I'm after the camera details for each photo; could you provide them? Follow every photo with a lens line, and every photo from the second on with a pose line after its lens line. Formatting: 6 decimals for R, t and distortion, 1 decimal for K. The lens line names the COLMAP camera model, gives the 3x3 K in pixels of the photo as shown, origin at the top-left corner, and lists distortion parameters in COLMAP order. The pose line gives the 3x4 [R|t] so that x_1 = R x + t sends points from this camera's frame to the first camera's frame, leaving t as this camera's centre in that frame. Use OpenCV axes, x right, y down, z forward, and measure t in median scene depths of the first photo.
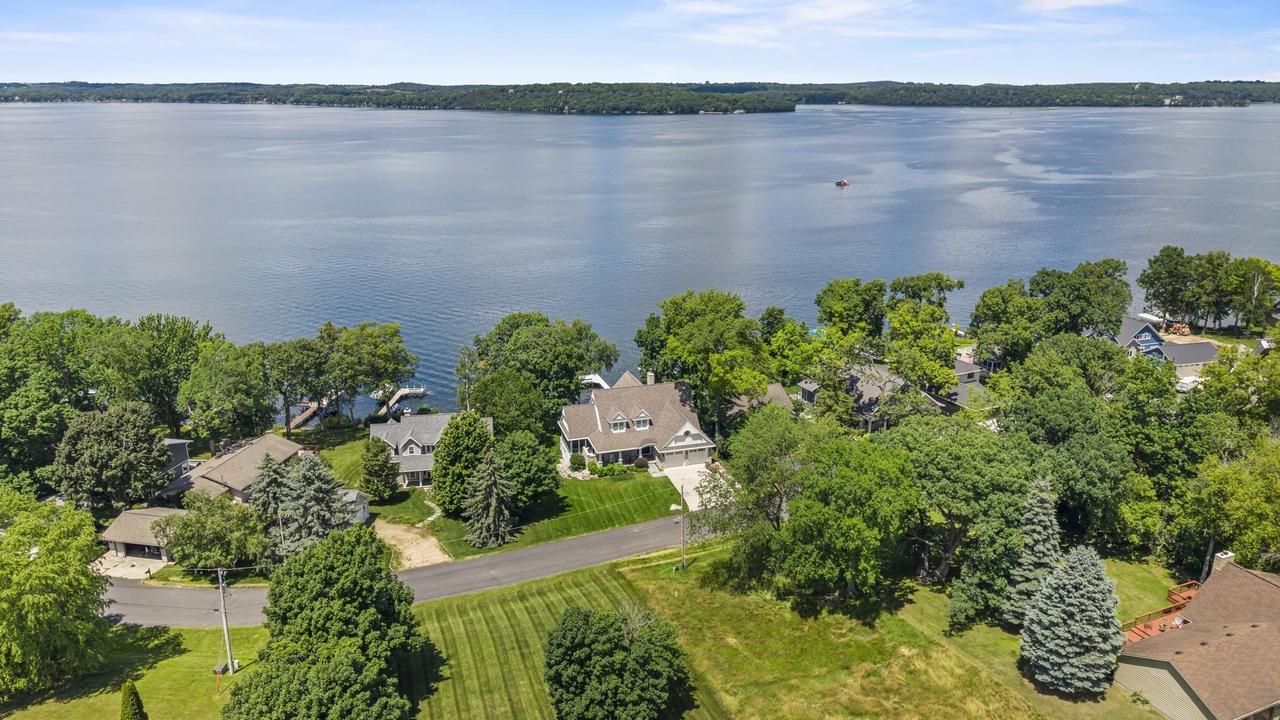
lens RADIAL K [[806.9, 0, 640.0], [0, 806.9, 360.0], [0, 0, 1]] dist [0.074834, -0.000529]
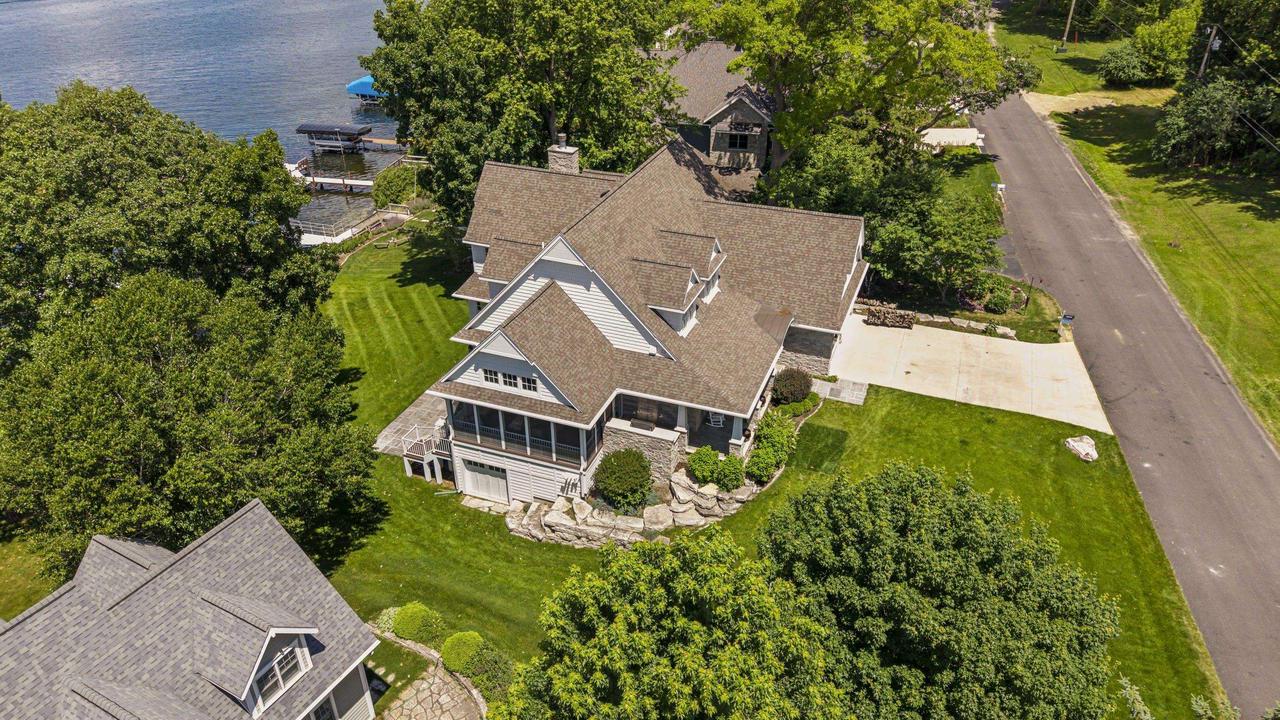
lens RADIAL K [[843.7, 0, 640.0], [0, 843.7, 360.0], [0, 0, 1]] dist [0.002943, 0.000897]
pose [[0.605775, -0.414234, 0.679298, -0.271377], [0.235270, 0.908860, 0.344415, -0.018944], [-0.760056, -0.048819, 0.648022, 0.814759]]
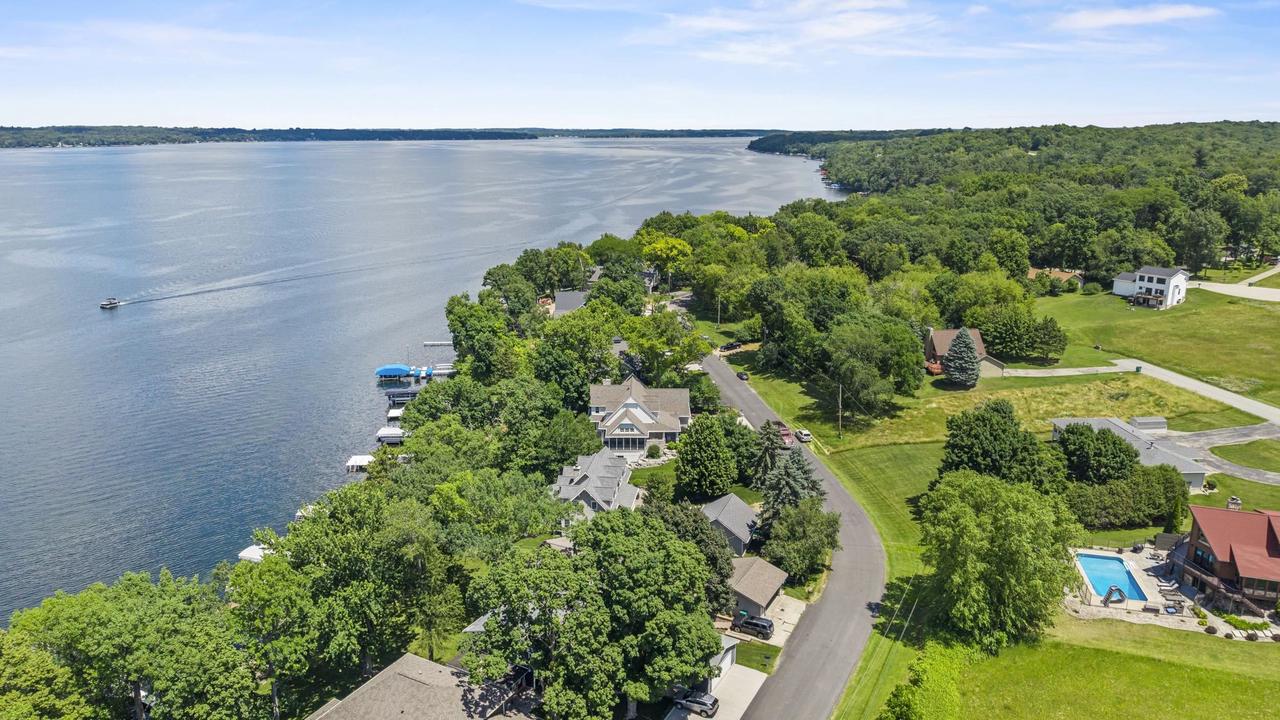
lens RADIAL K [[854.0, 0, 640.0], [0, 854.0, 360.0], [0, 0, 1]] dist [0.002051, -0.001756]
pose [[0.278593, -0.243210, 0.929104, -1.299983], [0.278577, 0.946278, 0.164174, -0.233936], [-0.919120, 0.213089, 0.331379, 0.565393]]
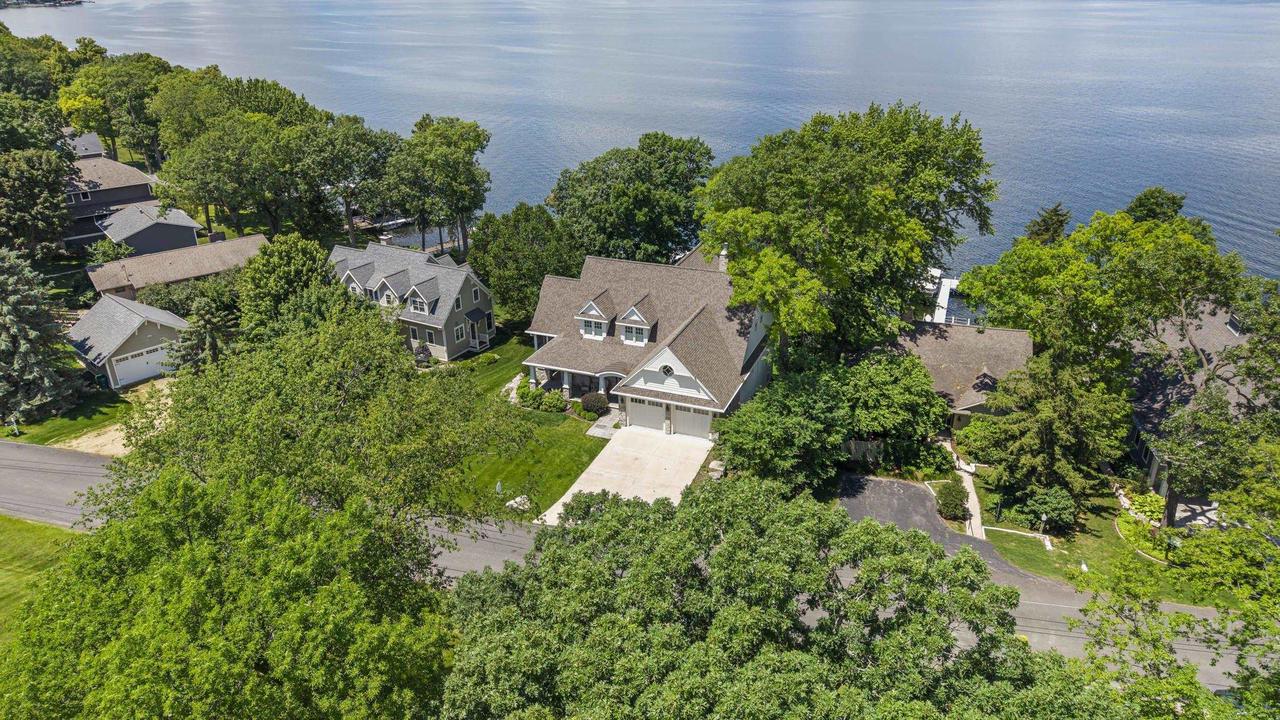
lens RADIAL K [[854.0, 0, 640.0], [0, 854.0, 360.0], [0, 0, 1]] dist [0.002051, -0.001756]
pose [[0.777458, 0.246703, -0.578530, 0.338191], [-0.172919, 0.968253, 0.180515, -0.005493], [0.604697, -0.040304, 0.795435, 0.571141]]
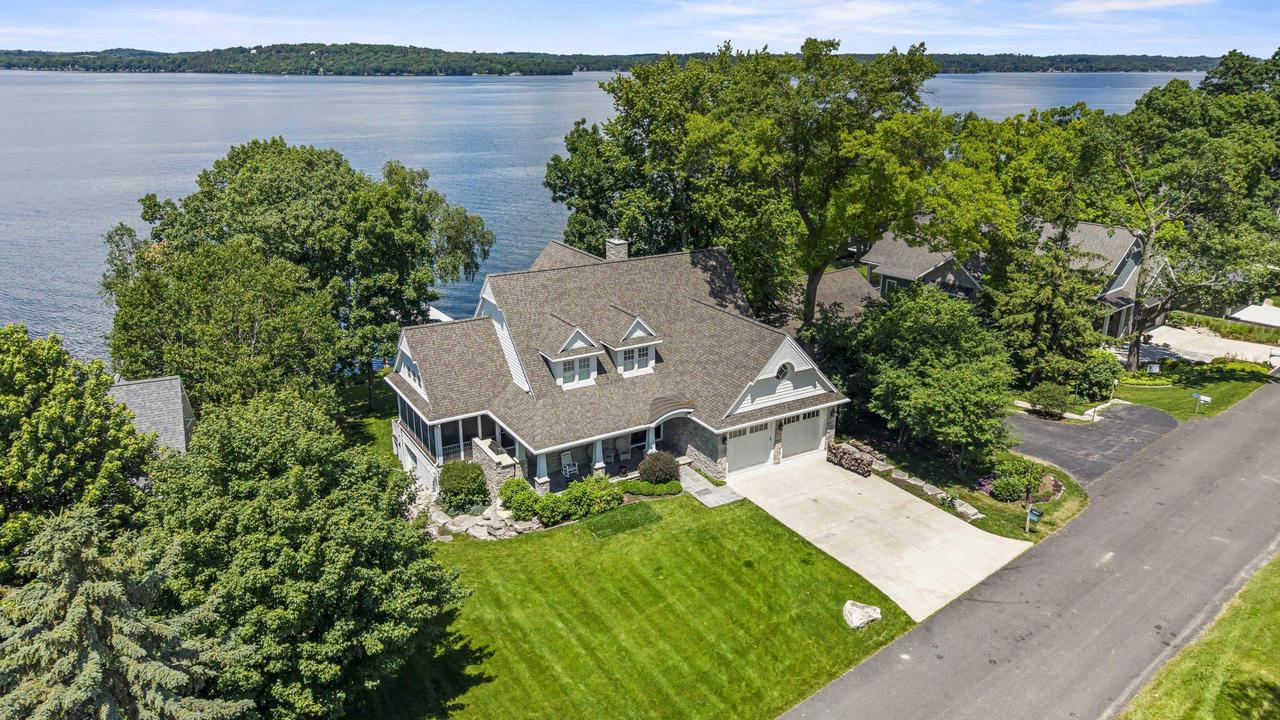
lens RADIAL K [[854.0, 0, 640.0], [0, 854.0, 360.0], [0, 0, 1]] dist [0.002051, -0.001756]
pose [[0.967888, -0.075699, 0.239714, -0.088325], [0.069172, 0.996972, 0.035535, 0.067977], [-0.241678, -0.017812, 0.970193, 0.648419]]
